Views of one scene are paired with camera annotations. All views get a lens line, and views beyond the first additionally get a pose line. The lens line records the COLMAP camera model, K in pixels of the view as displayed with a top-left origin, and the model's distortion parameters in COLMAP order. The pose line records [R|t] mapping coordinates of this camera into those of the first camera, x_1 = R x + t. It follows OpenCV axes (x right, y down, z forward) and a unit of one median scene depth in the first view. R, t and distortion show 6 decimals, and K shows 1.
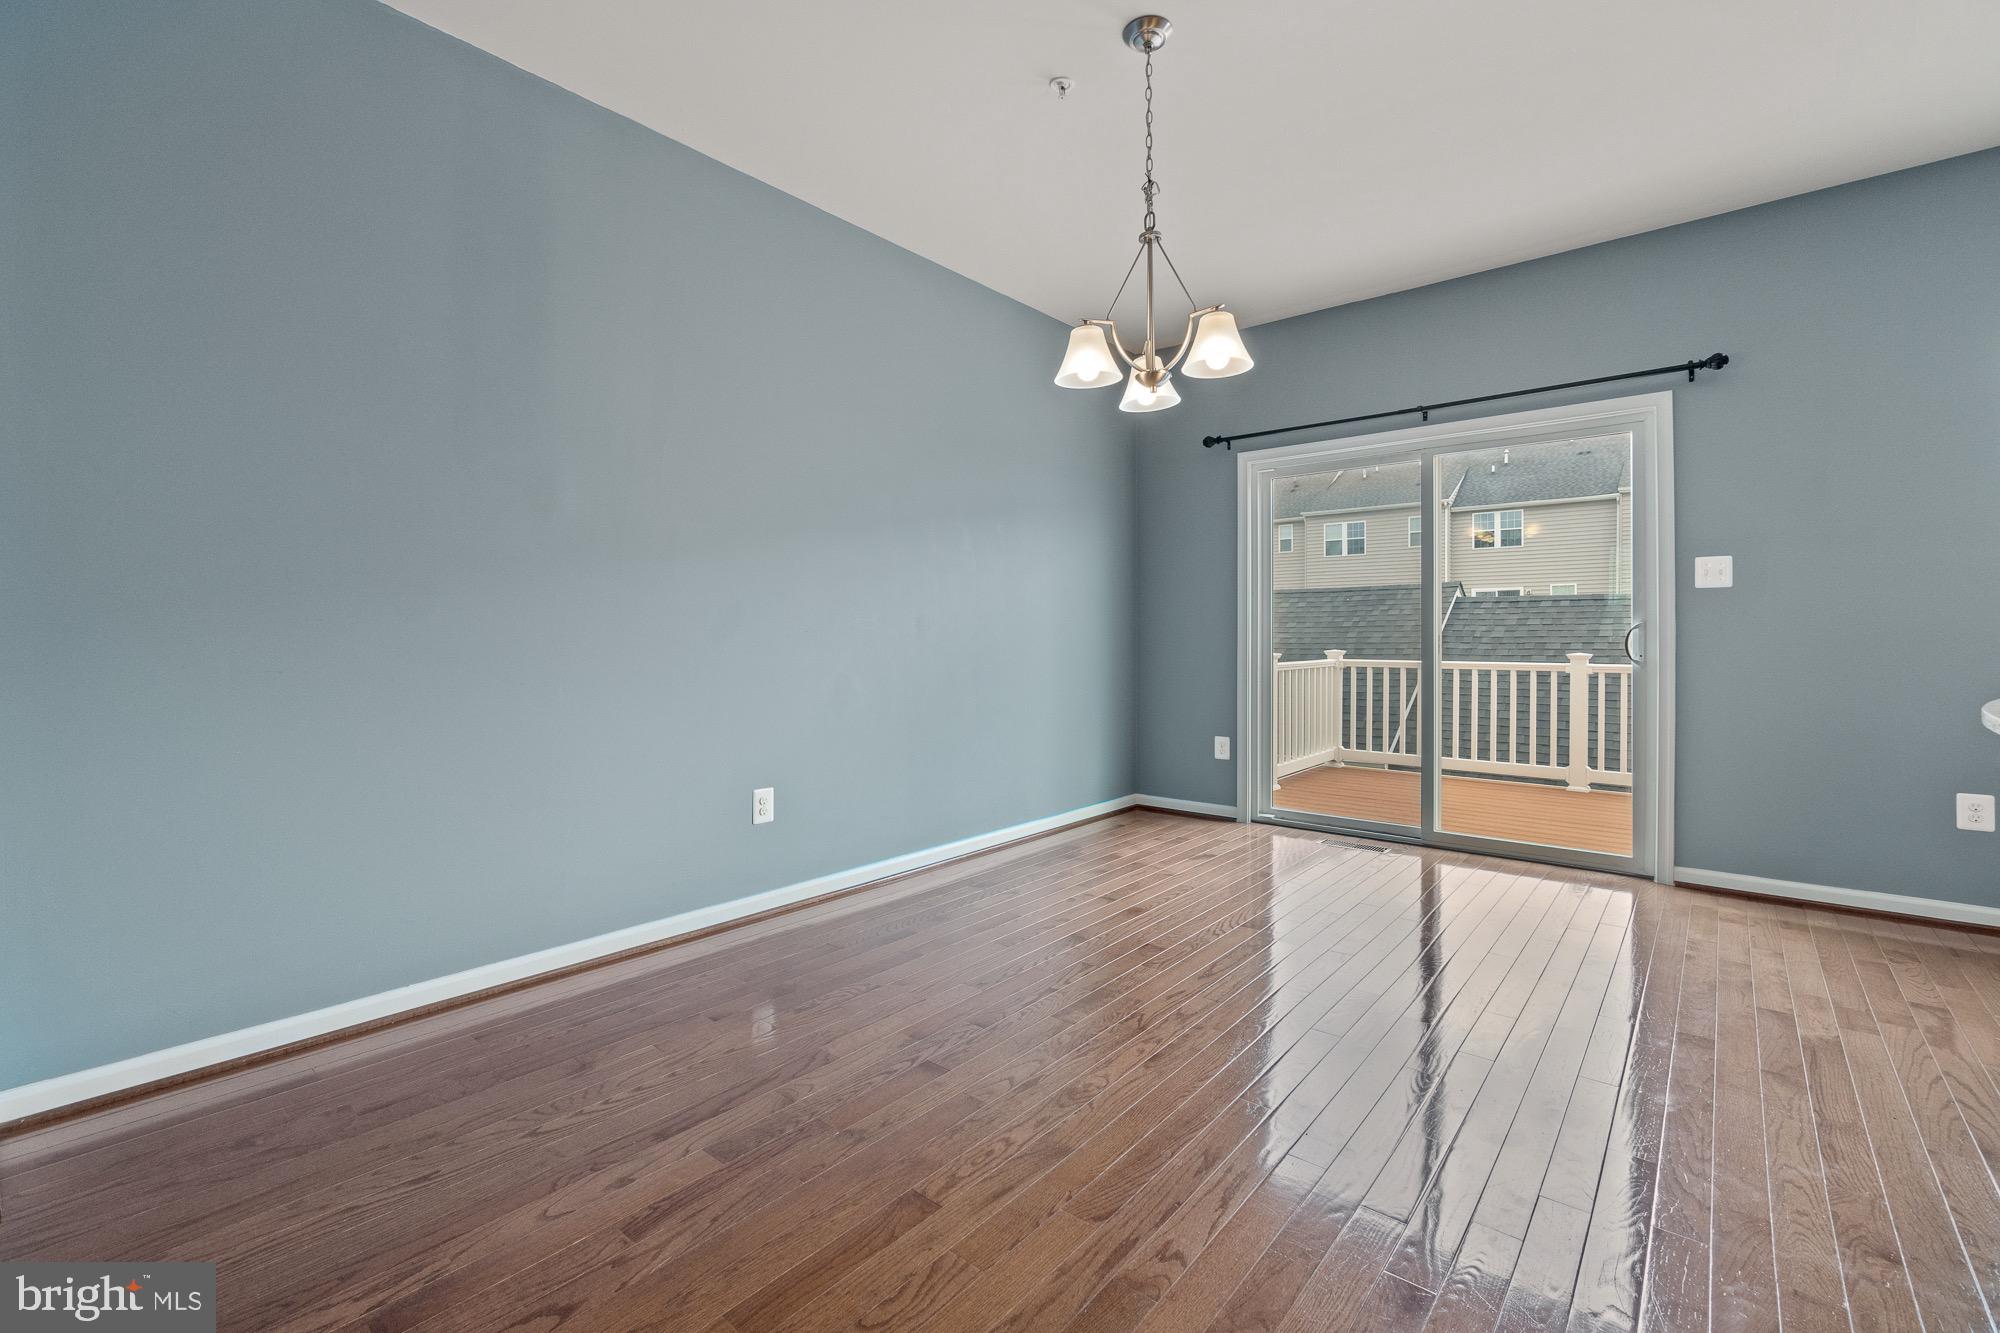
lens RADIAL K [[869.4, 0, 991.3], [0, 869.4, 643.5], [0, 0, 1]] dist [-0.000319, 0.000562]
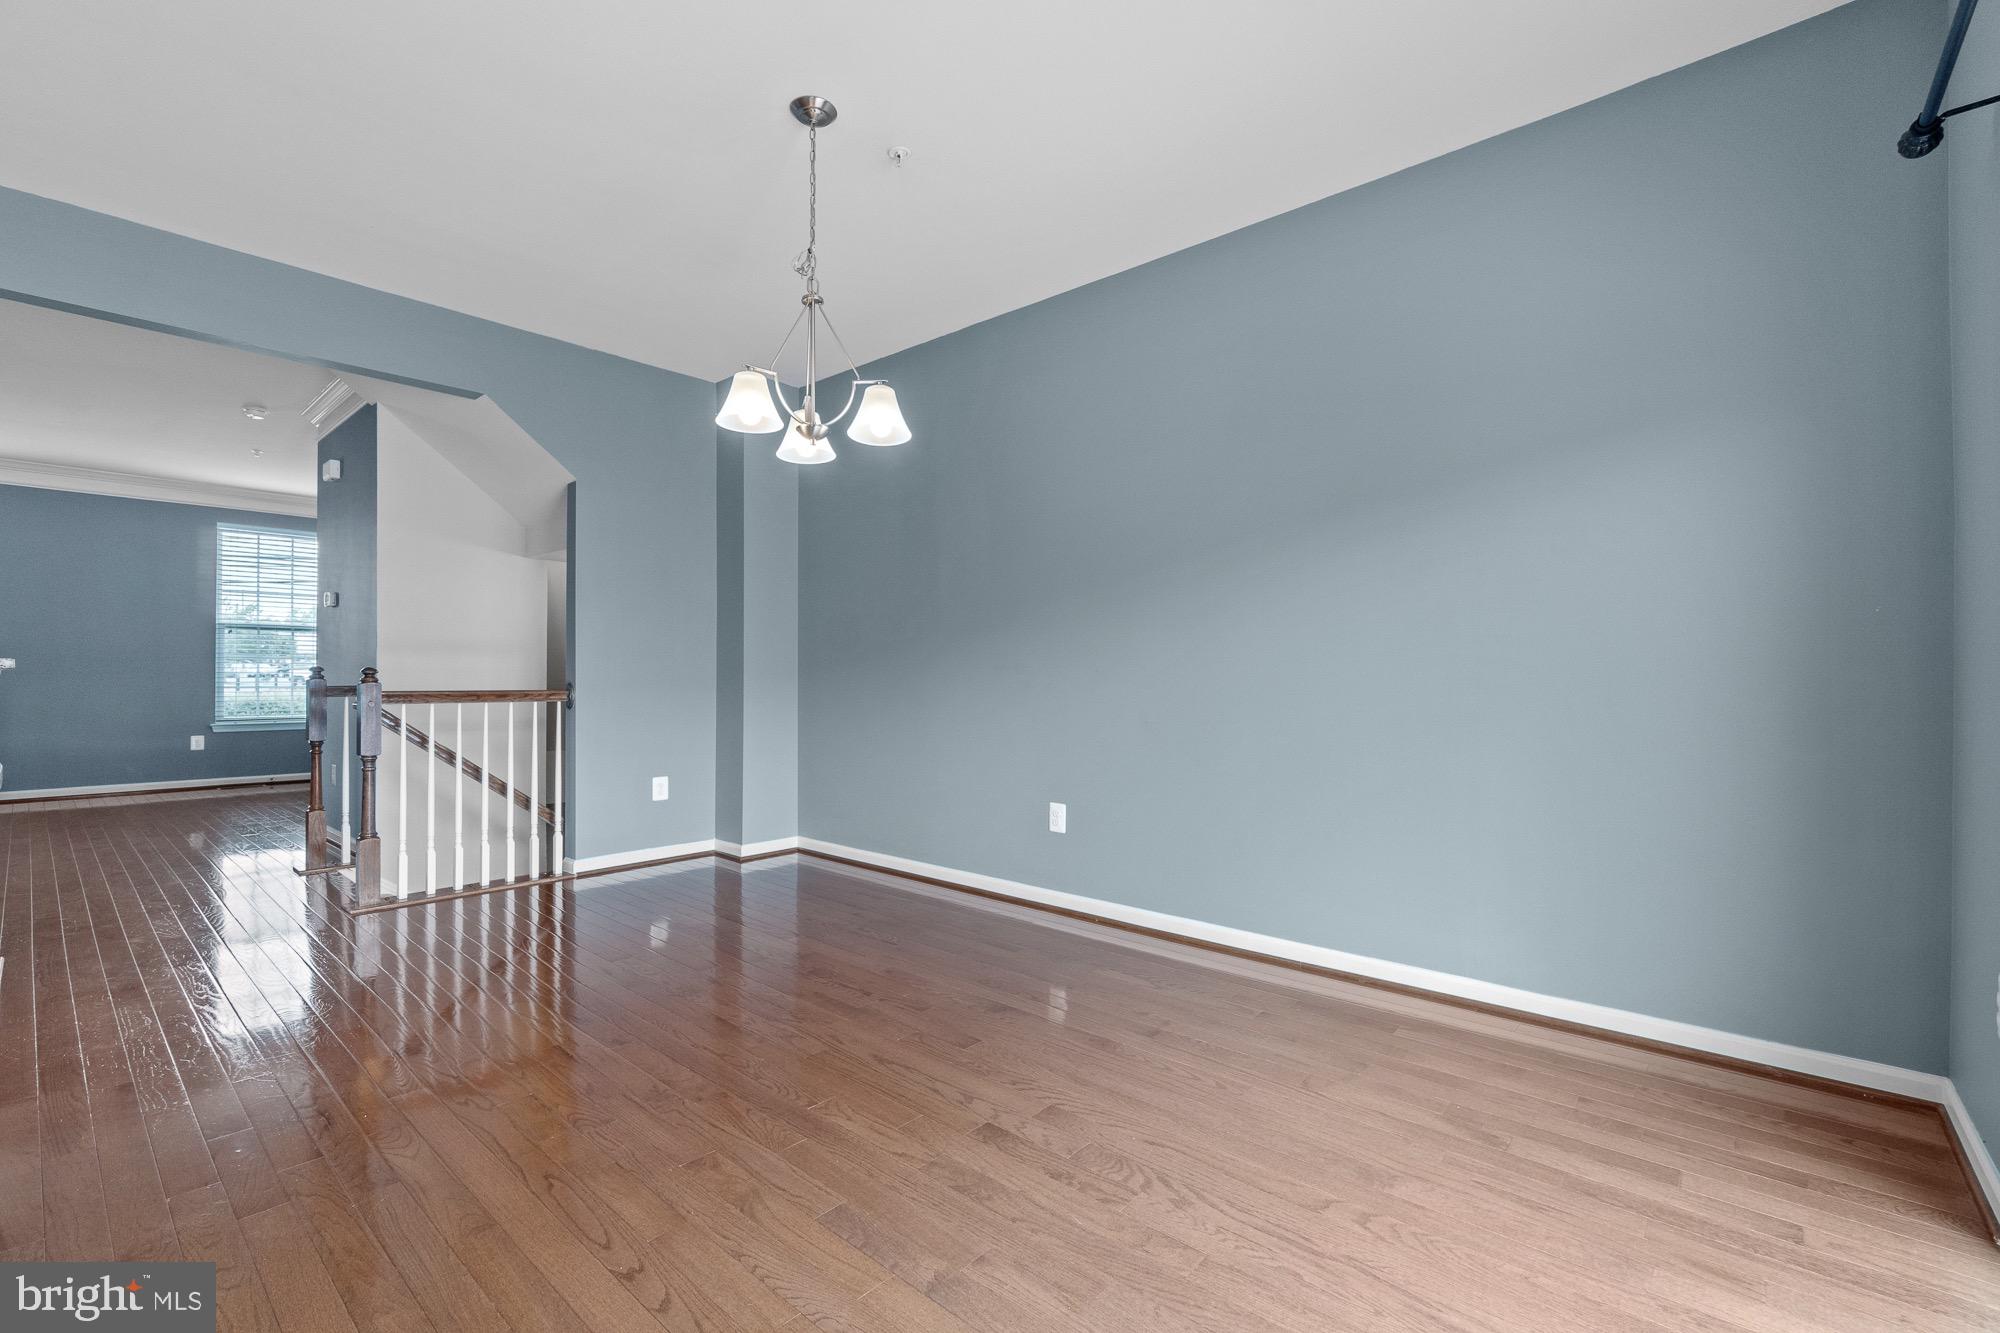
lens RADIAL K [[860.3, 0, 975.2], [0, 860.3, 675.0], [0, 0, 1]] dist [-0.004294, -0.000228]
pose [[-0.035241, 0.000559, -0.999379, 0.801968], [-0.009708, 0.999952, 0.000901, -0.005204], [0.999332, 0.009734, -0.035234, 0.818821]]
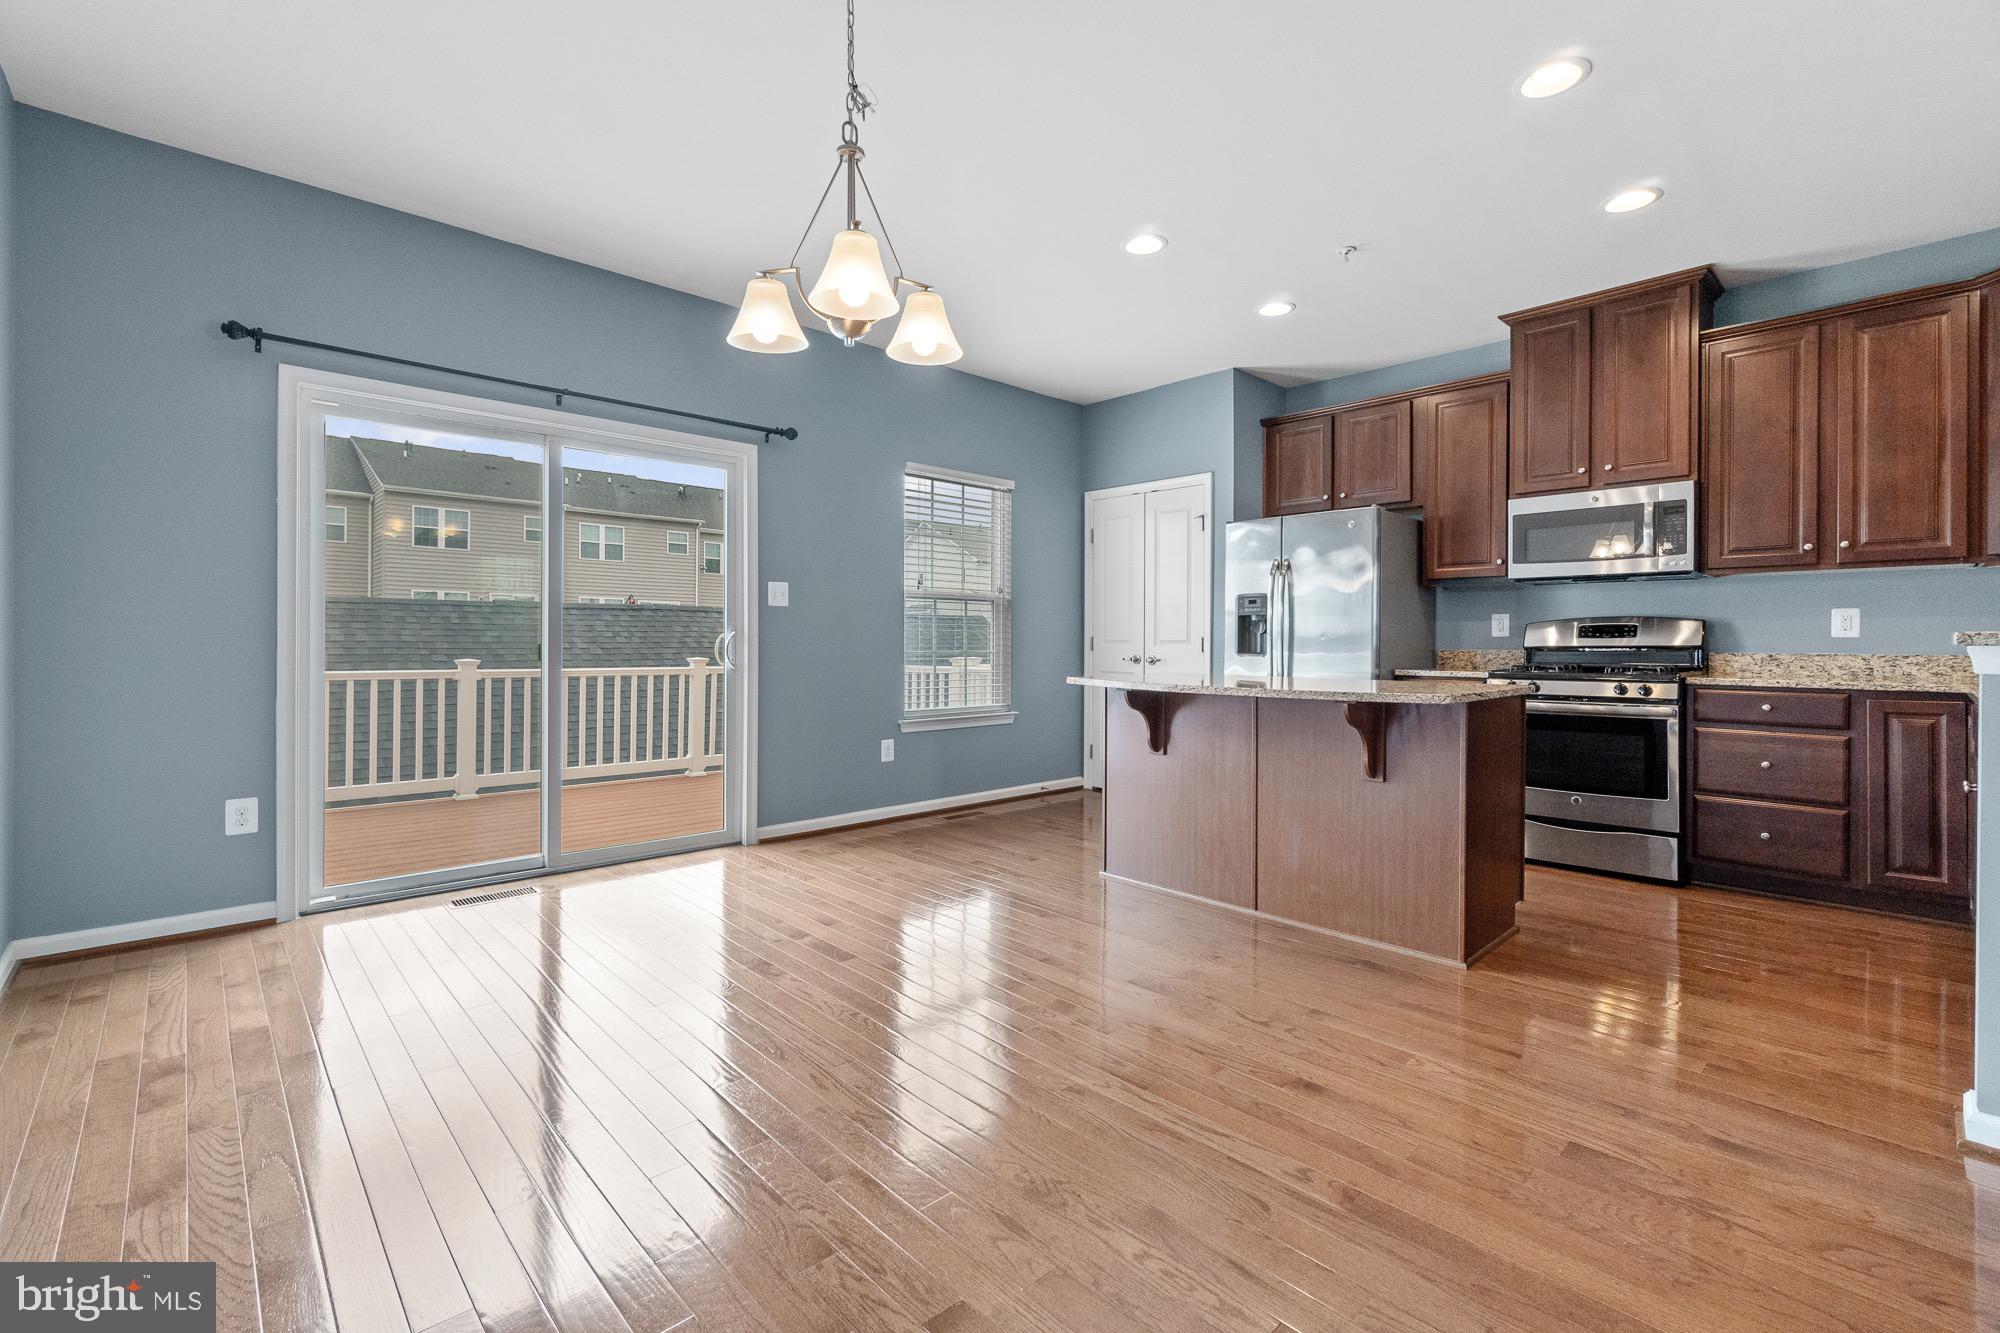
lens RADIAL K [[869.4, 0, 991.3], [0, 869.4, 643.5], [0, 0, 1]] dist [-0.000319, 0.000562]
pose [[0.119370, 0.001414, 0.992849, -0.396364], [0.002513, 0.999995, -0.001727, -0.004750], [-0.992847, 0.002701, 0.119366, 0.502766]]
